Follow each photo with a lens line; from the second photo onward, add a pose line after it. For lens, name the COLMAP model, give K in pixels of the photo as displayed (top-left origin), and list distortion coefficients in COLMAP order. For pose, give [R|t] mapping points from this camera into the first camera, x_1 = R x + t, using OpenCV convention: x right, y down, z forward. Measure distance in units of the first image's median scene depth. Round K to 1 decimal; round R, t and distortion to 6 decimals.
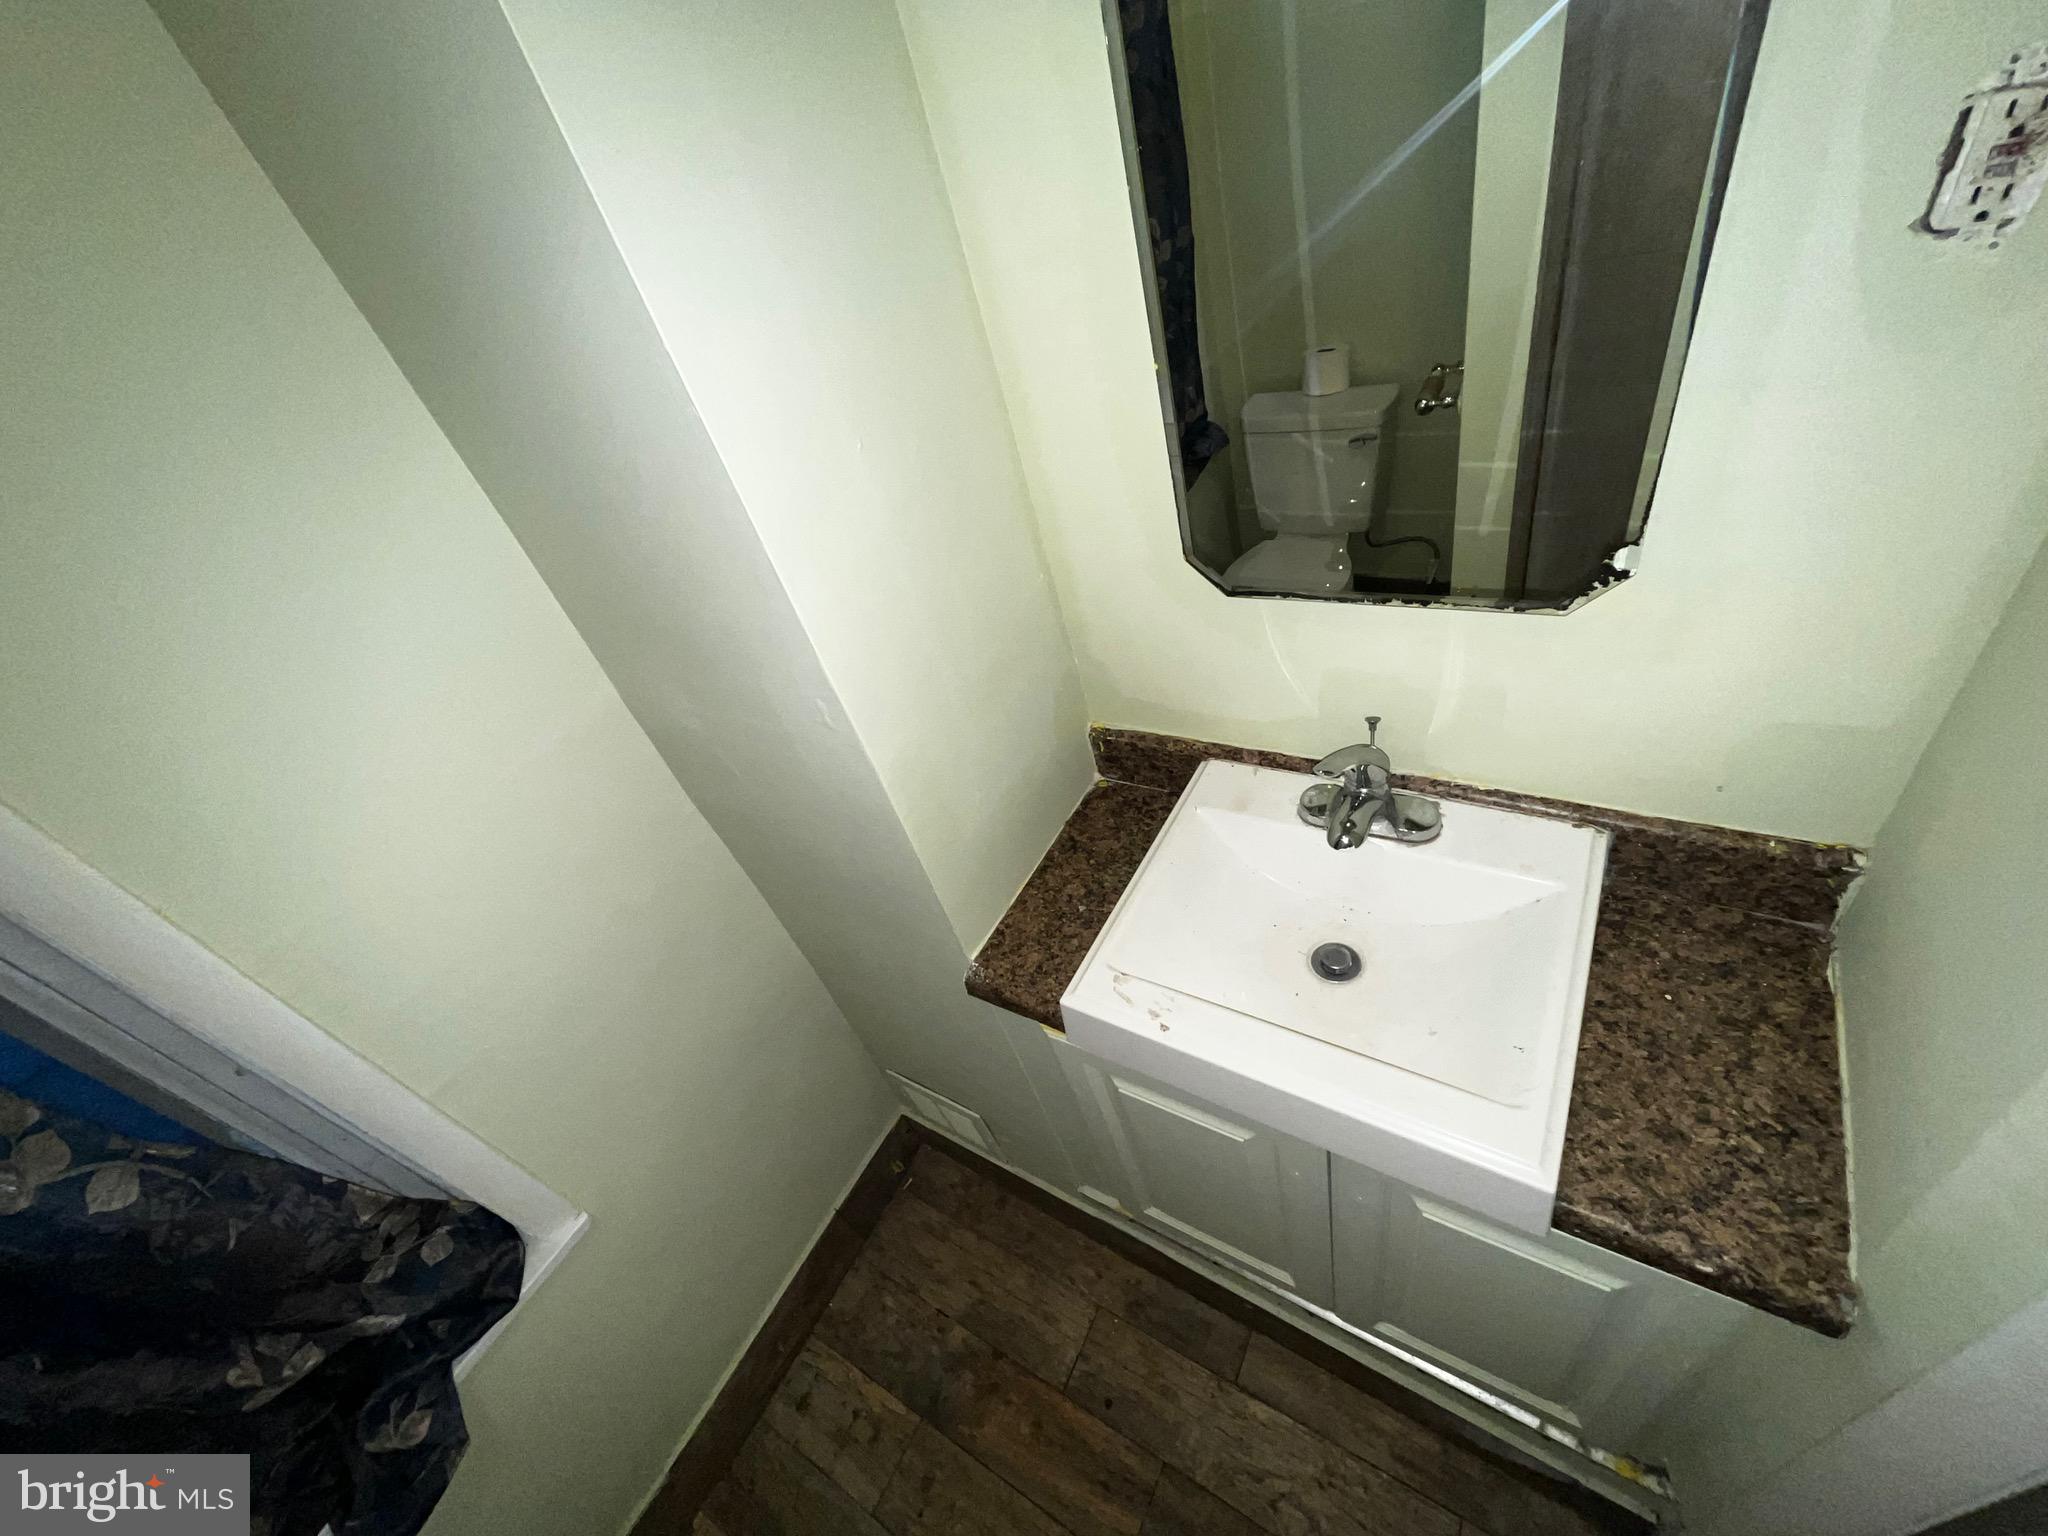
lens RADIAL K [[828.1, 0, 1023.3], [0, 828.1, 768.4], [0, 0, 1]] dist [-0.002250, 0.000192]
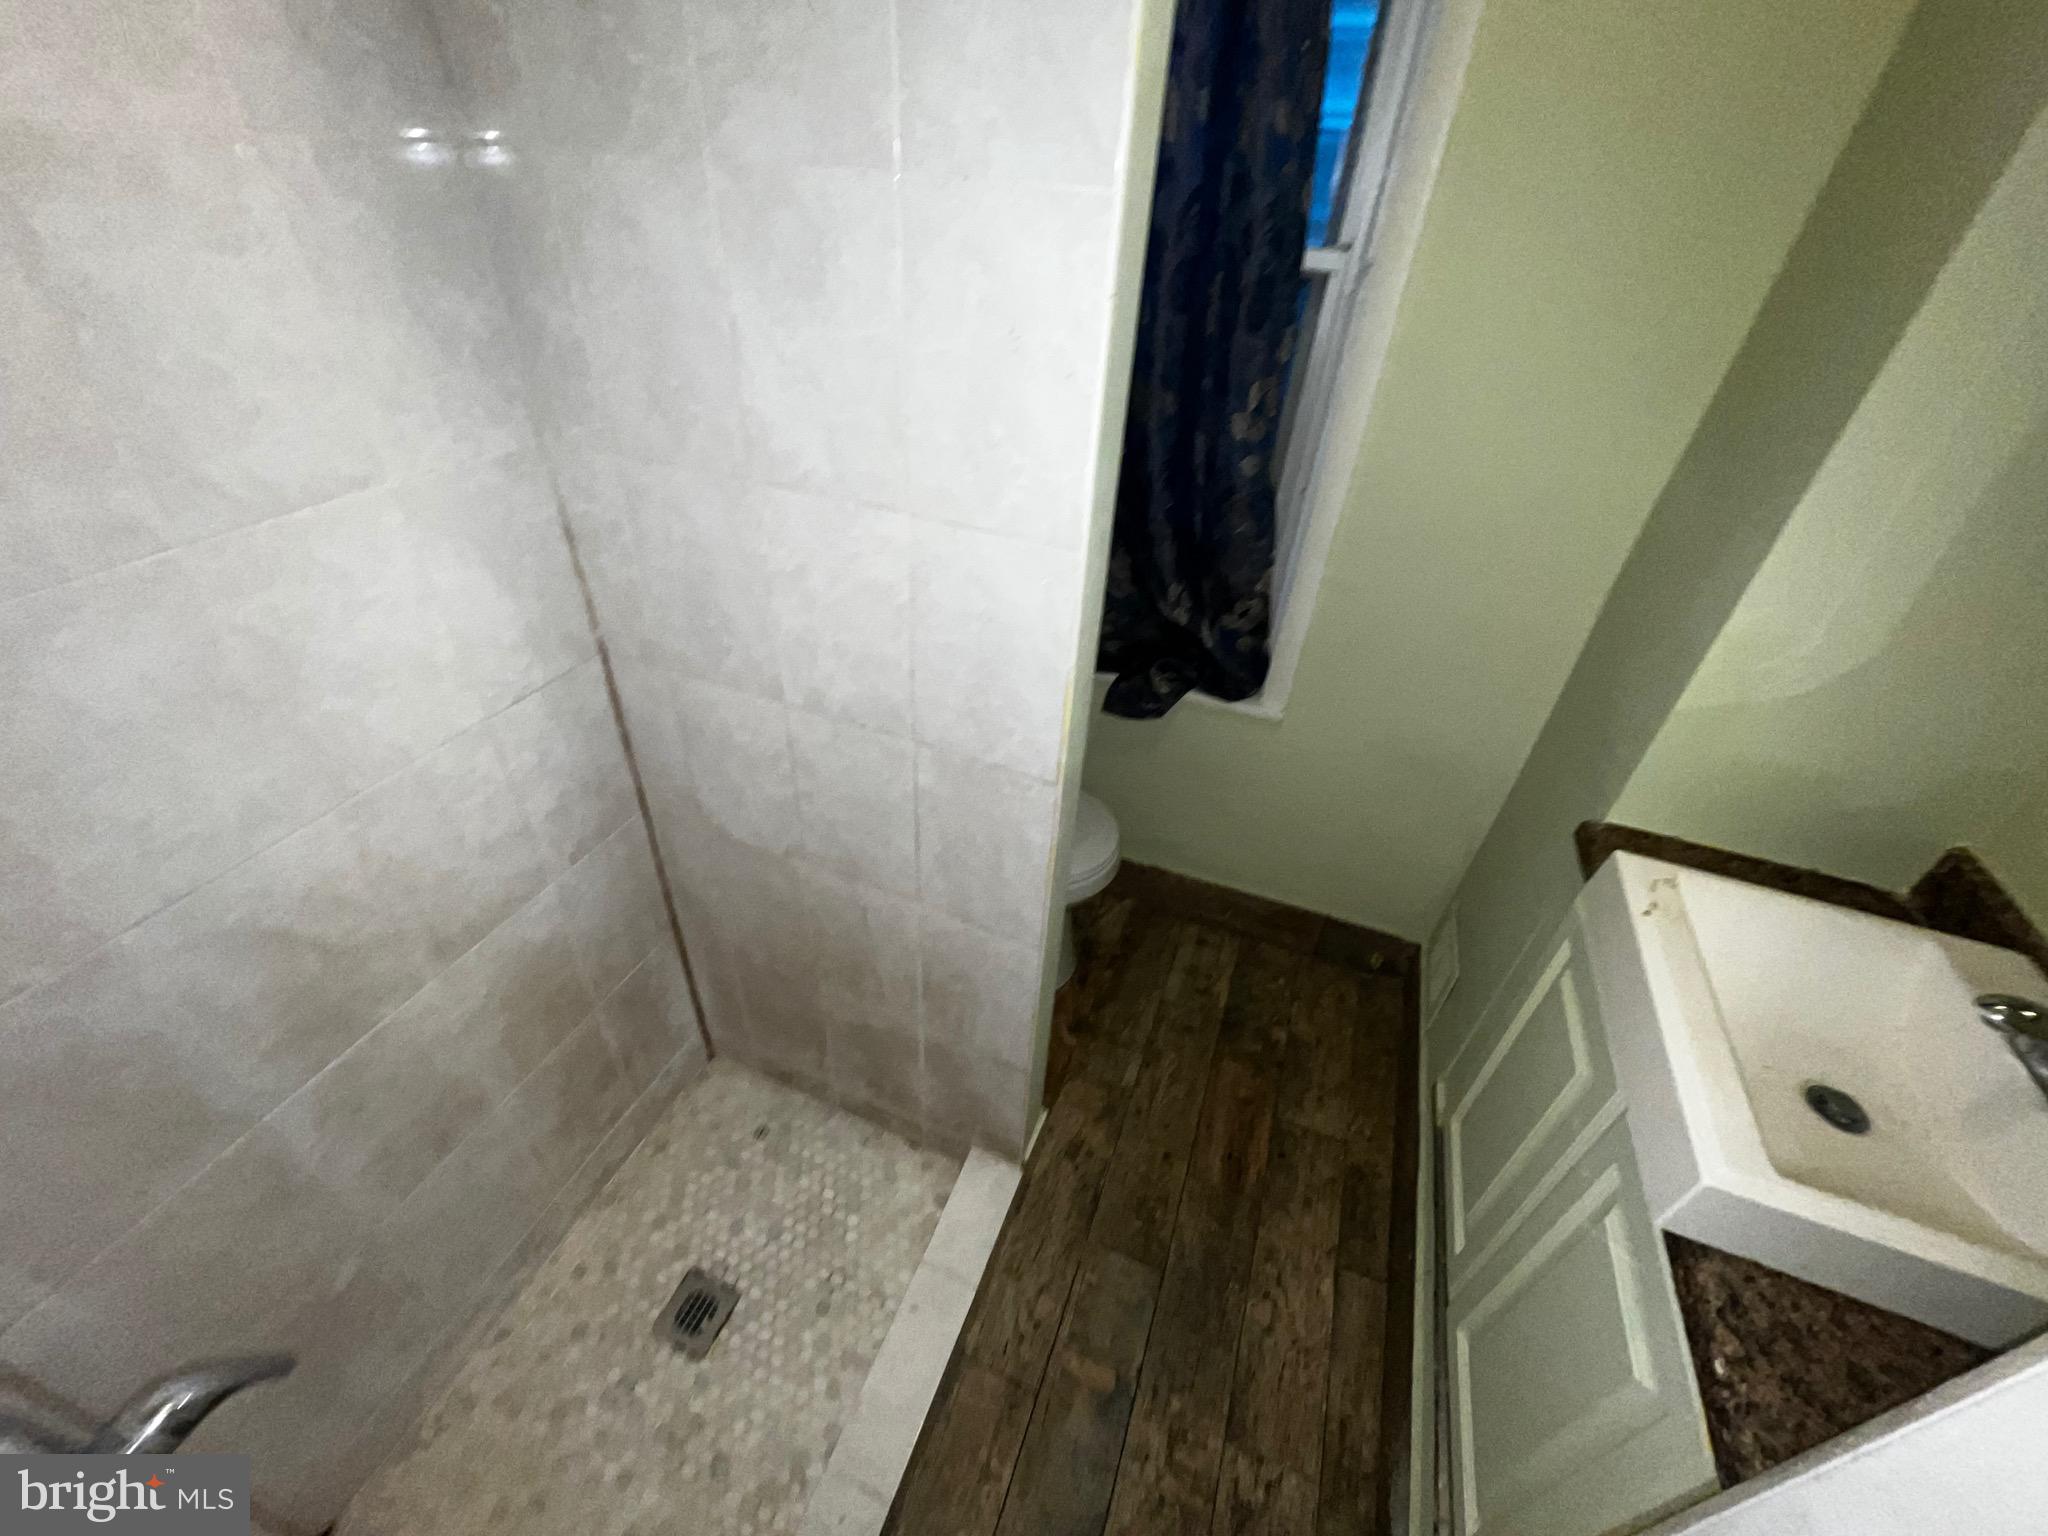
lens RADIAL K [[828.1, 0, 1018.9], [0, 828.1, 769.0], [0, 0, 1]] dist [-0.002250, 0.000192]
pose [[0.151902, 0.782109, -0.604343, 0.441223], [-0.699864, 0.516866, 0.492990, 0.197160], [0.697937, 0.348072, 0.625883, -0.292700]]
